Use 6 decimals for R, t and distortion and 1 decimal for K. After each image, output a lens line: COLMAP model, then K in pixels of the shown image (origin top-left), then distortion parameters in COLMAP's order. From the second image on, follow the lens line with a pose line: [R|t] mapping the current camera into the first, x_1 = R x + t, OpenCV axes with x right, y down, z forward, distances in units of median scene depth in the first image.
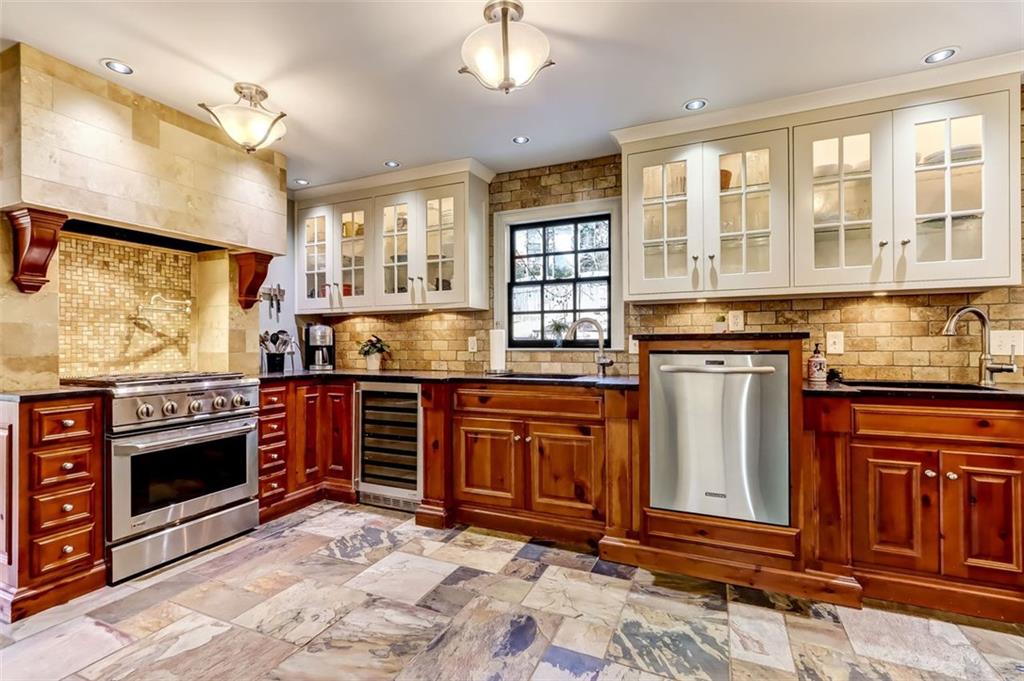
lens RADIAL K [[471.9, 0, 512.0], [0, 471.9, 340.5], [0, 0, 1]] dist [0.000365, 0.000107]
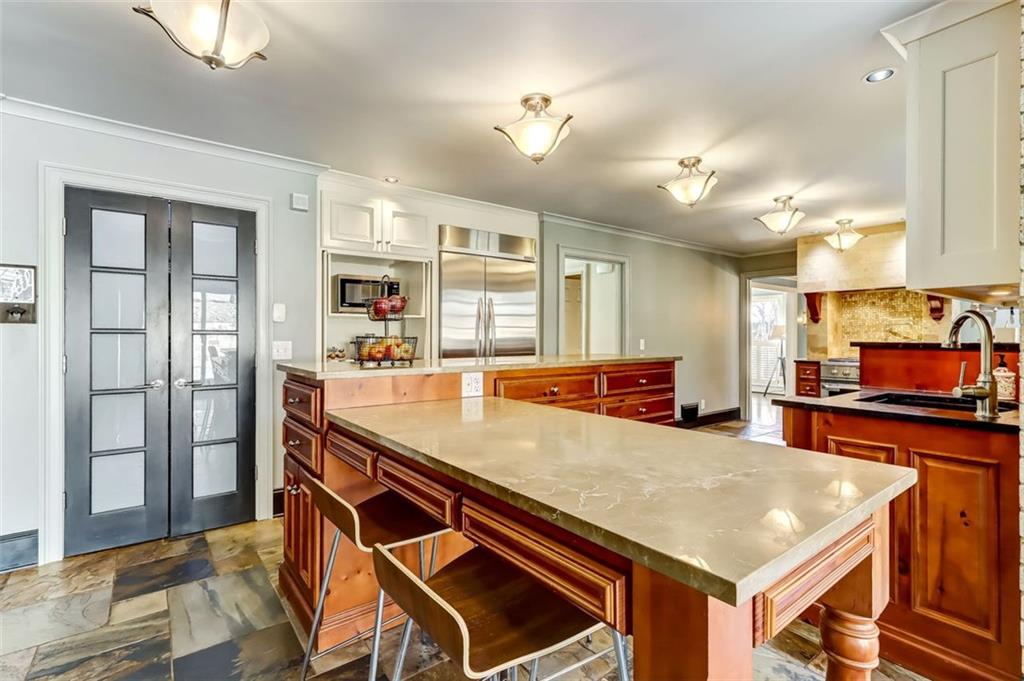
lens RADIAL K [[477.8, 0, 506.8], [0, 477.8, 332.7], [0, 0, 1]] dist [0.000980, 0.000111]
pose [[-0.473974, -0.004355, -0.880528, 1.705083], [0.007316, 0.999934, -0.008884, -0.029335], [0.880509, -0.010653, -0.473910, 0.594055]]
